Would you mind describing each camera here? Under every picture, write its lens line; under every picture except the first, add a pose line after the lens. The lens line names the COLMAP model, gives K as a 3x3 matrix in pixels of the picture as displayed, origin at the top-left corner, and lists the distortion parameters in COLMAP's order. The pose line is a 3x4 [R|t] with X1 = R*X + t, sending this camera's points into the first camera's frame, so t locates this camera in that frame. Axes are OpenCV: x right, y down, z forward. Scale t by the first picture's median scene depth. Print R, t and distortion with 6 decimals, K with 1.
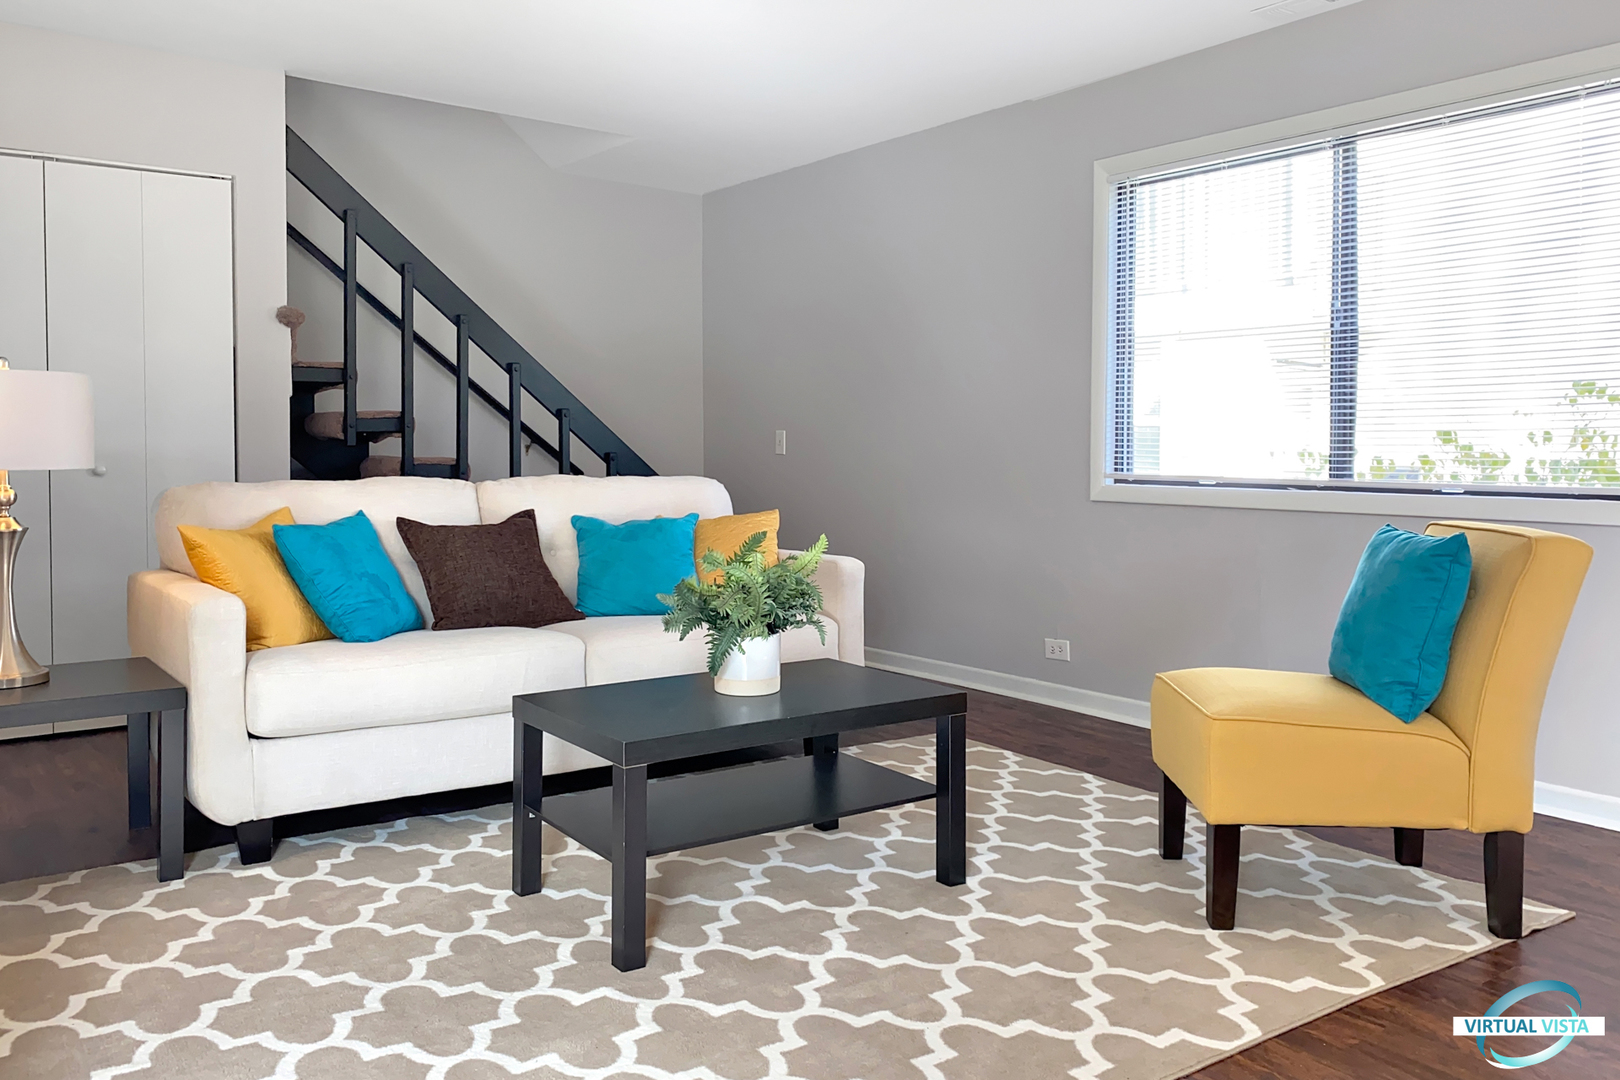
lens RADIAL K [[1307.0, 0, 796.9], [0, 1307.0, 507.7], [0, 0, 1]] dist [0.049109, -0.135612]
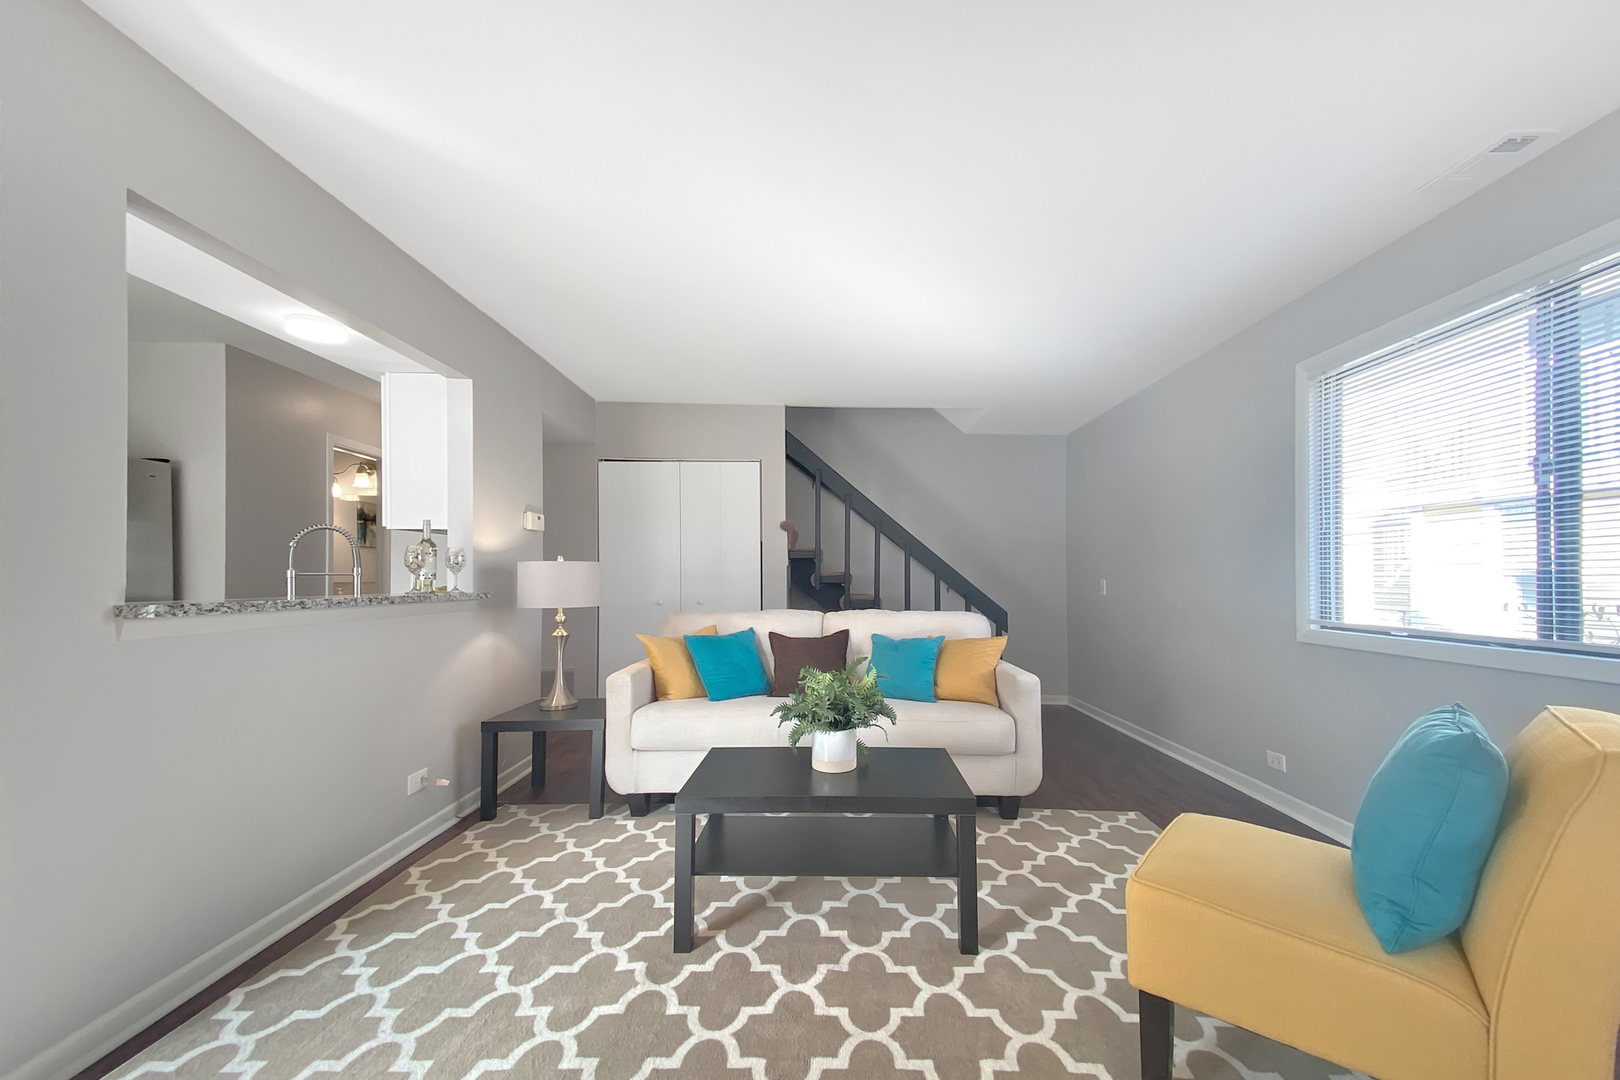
lens RADIAL K [[660.1, 0, 814.9], [0, 660.1, 580.3], [0, 0, 1]] dist [0.066363, -0.000103]
pose [[0.814982, -0.002739, -0.579479, 0.267096], [-0.029655, 0.998481, -0.046426, -0.023276], [0.578727, 0.055020, 0.813664, 0.265381]]
